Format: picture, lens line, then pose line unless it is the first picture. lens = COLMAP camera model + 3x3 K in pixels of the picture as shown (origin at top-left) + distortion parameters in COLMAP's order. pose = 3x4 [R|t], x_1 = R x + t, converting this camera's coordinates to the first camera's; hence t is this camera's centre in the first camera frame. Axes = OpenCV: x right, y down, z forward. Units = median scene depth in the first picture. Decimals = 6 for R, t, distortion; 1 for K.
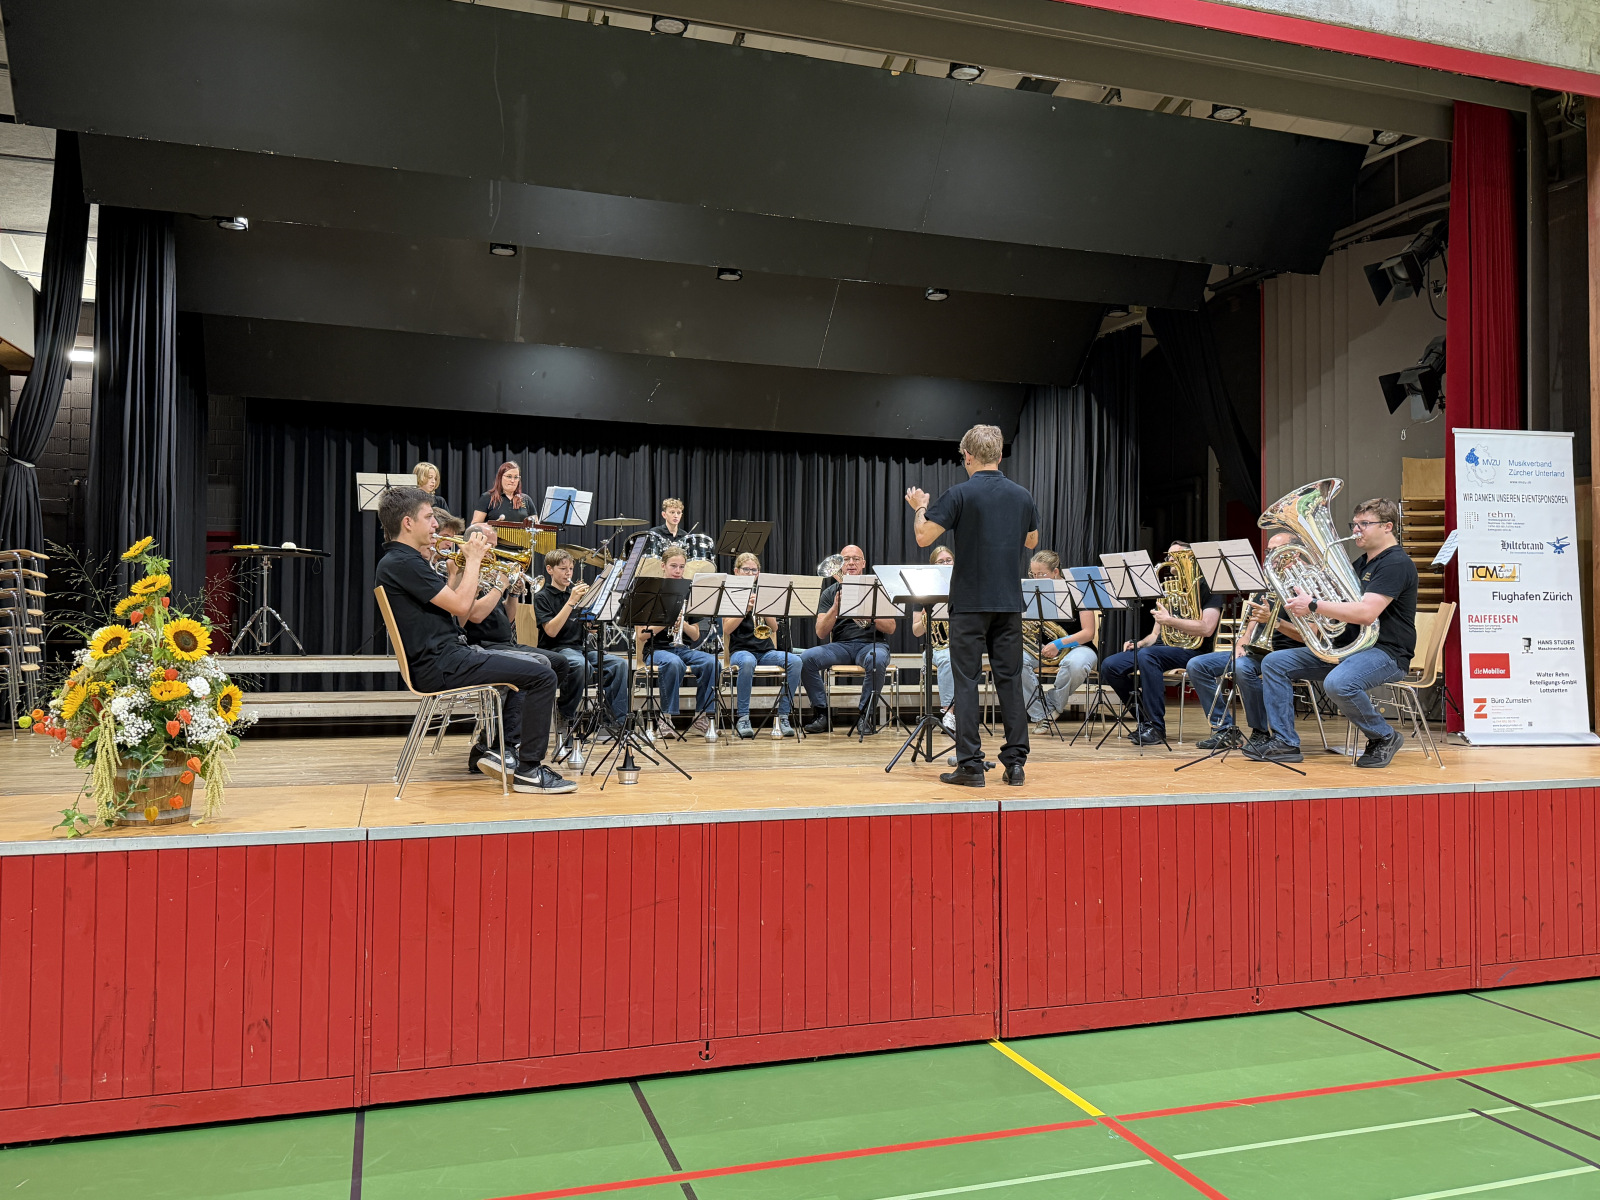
lens RADIAL K [[1230.8, 0, 809.0], [0, 1230.8, 594.1], [0, 0, 1]] dist [0.065179, -0.096058]
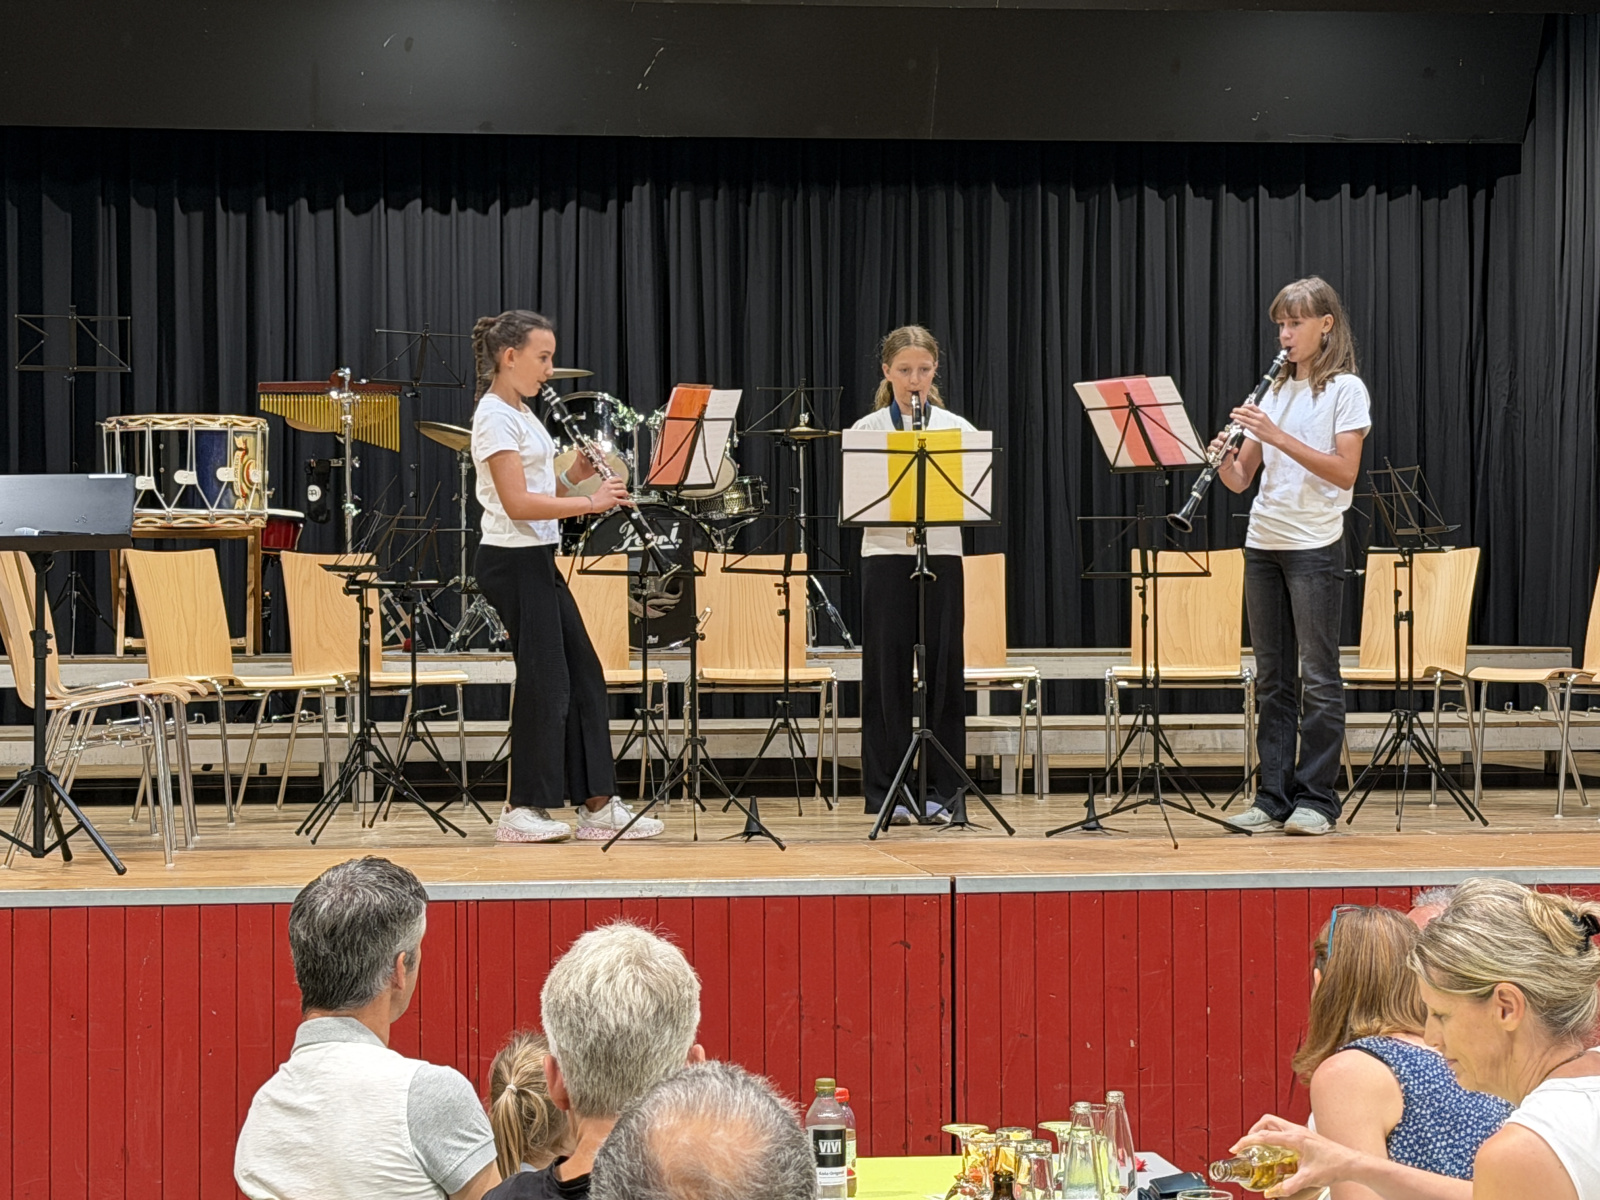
lens RADIAL K [[3802.1, 0, 794.7], [0, 3802.1, 603.1], [0, 0, 1]] dist [0.107572, 0.000000]
pose [[0.983636, -0.010015, -0.179887, 0.273964], [0.015779, 0.999406, 0.030639, -0.017361], [0.179473, -0.032976, 0.983210, -0.569699]]
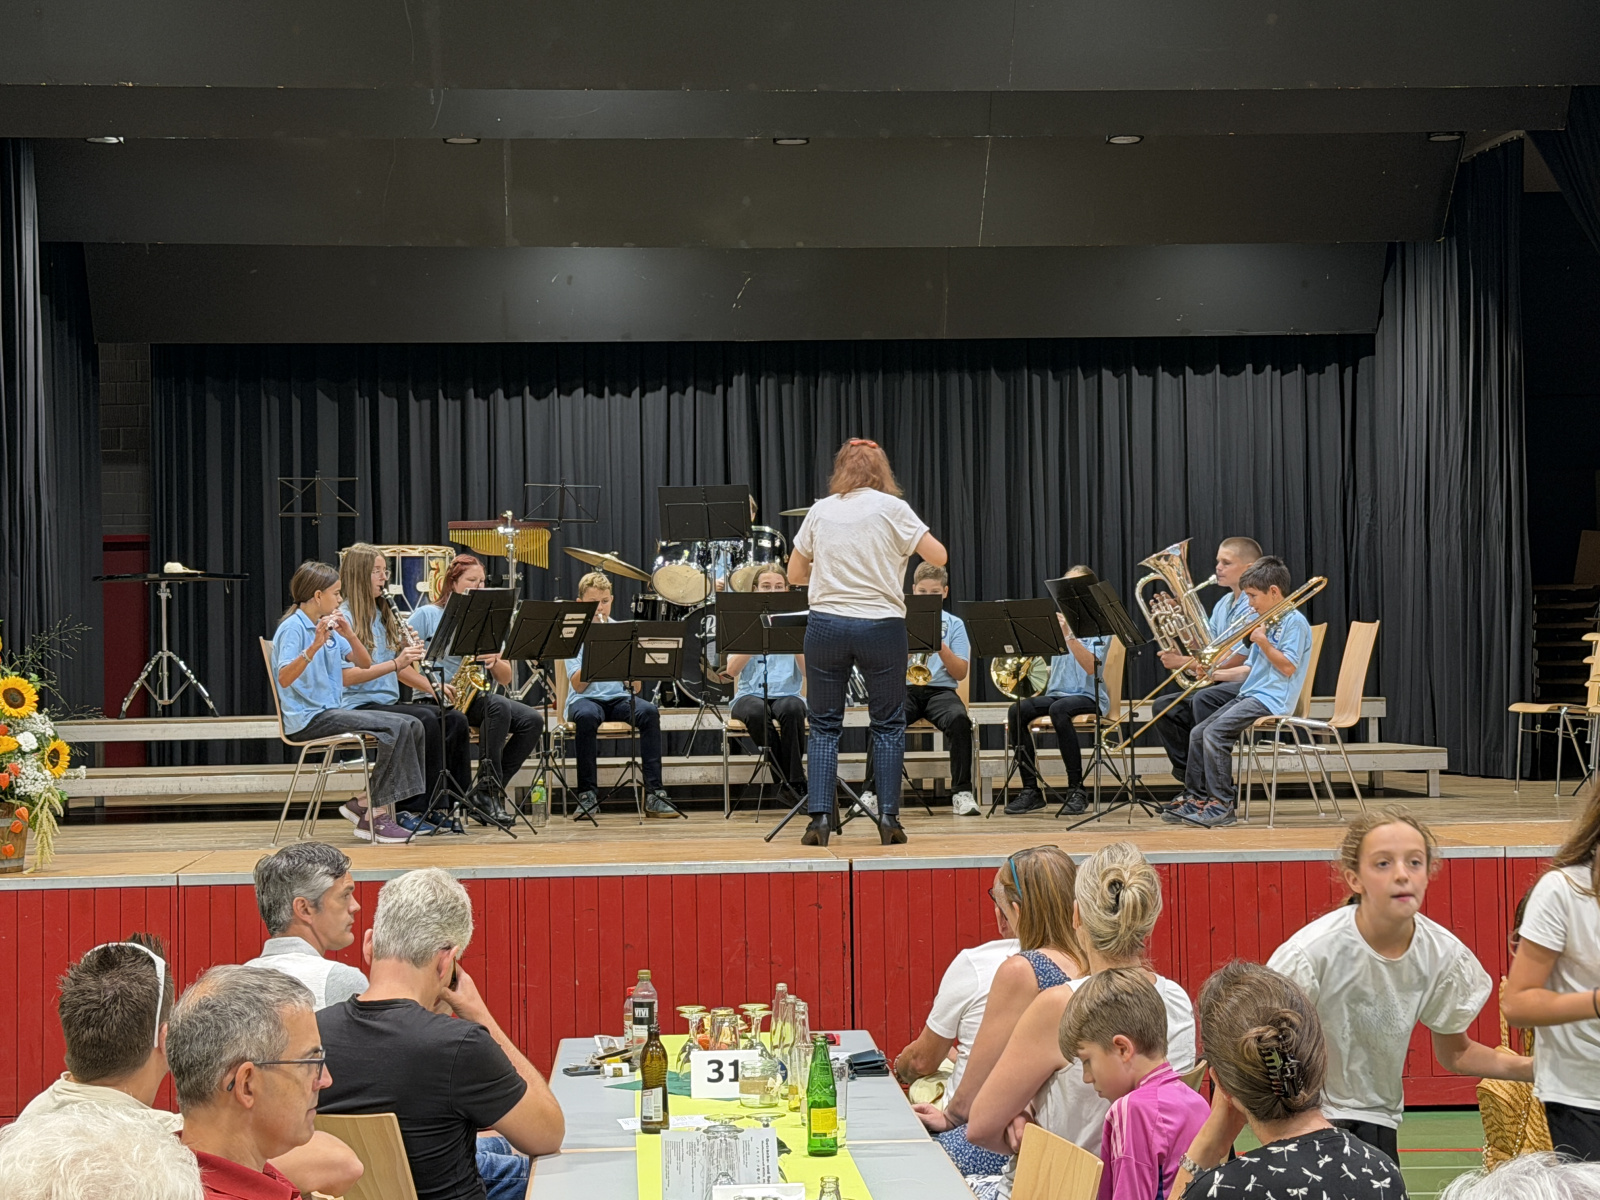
lens RADIAL K [[2911.6, 0, 816.6], [0, 2911.6, 583.0], [0, 0, 1]] dist [0.121062, 0.000000]
pose [[0.969361, -0.028140, -0.244022, 0.430326], [0.029137, 0.999575, 0.000475, -0.023064], [0.243905, -0.007571, 0.969770, -0.698513]]
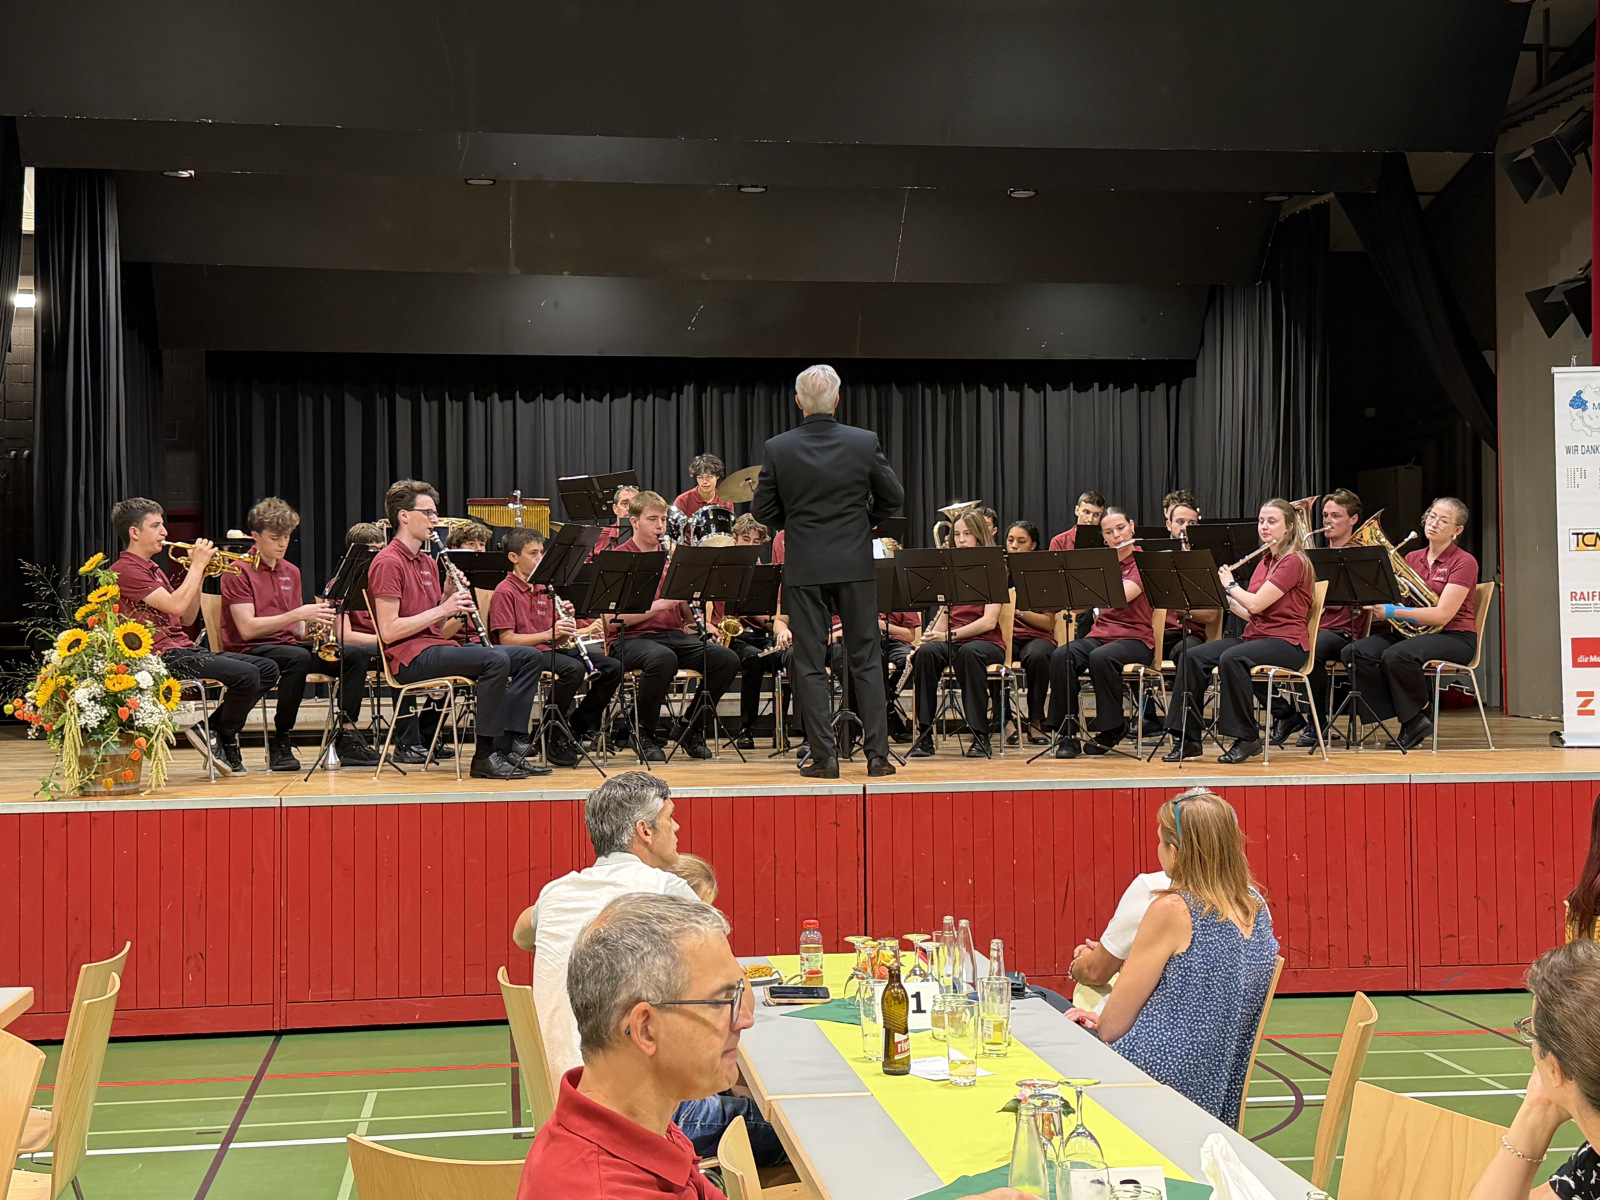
lens RADIAL K [[2156.1, 0, 811.2], [0, 2156.1, 593.8], [0, 0, 1]] dist [0.110468, 0.000000]
pose [[0.985093, -0.017392, -0.171139, 0.279578], [0.020460, 0.999660, 0.016182, -0.015901], [0.170799, -0.019442, 0.985114, -0.531066]]
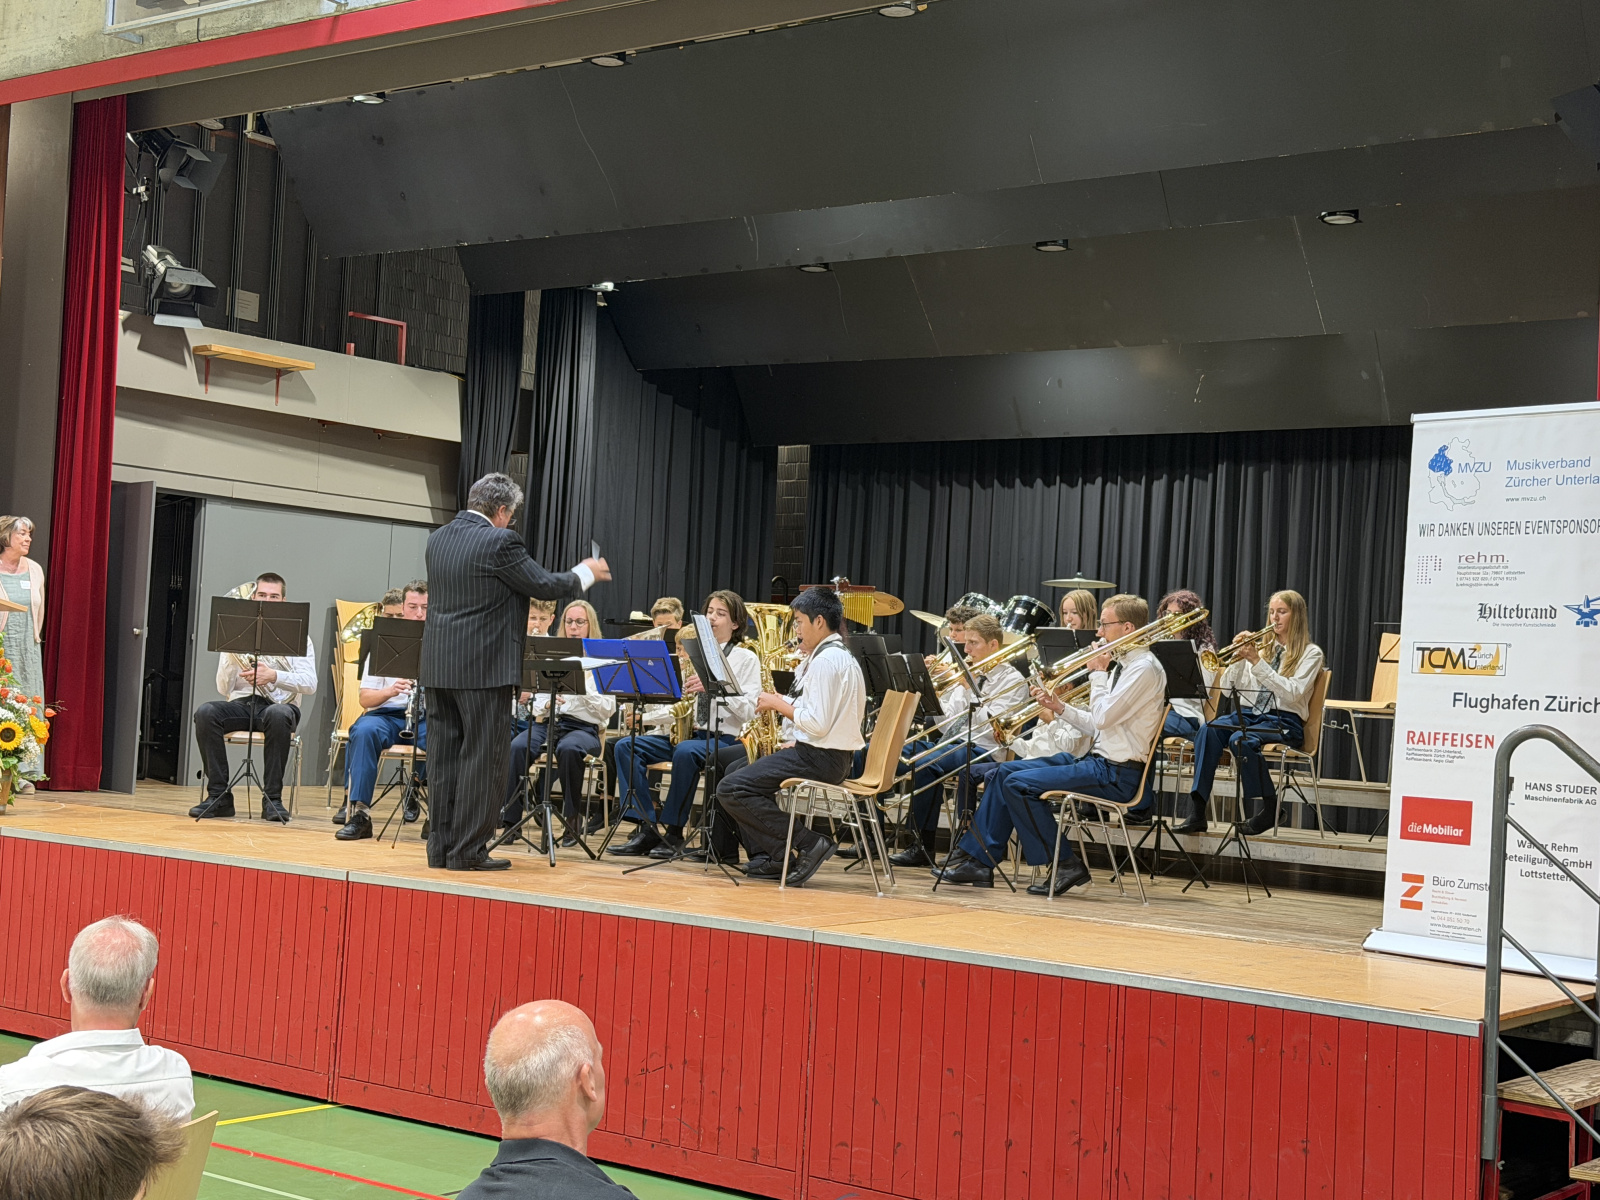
lens RADIAL K [[2247.6, 0, 797.9], [0, 2247.6, 596.0], [0, 0, 1]] dist [0.129383, 0.000000]
pose [[0.567521, -0.010027, -0.823298, 1.253381], [-0.022148, 0.999378, -0.027439, -0.010981], [0.823061, 0.033807, 0.566946, 0.152927]]
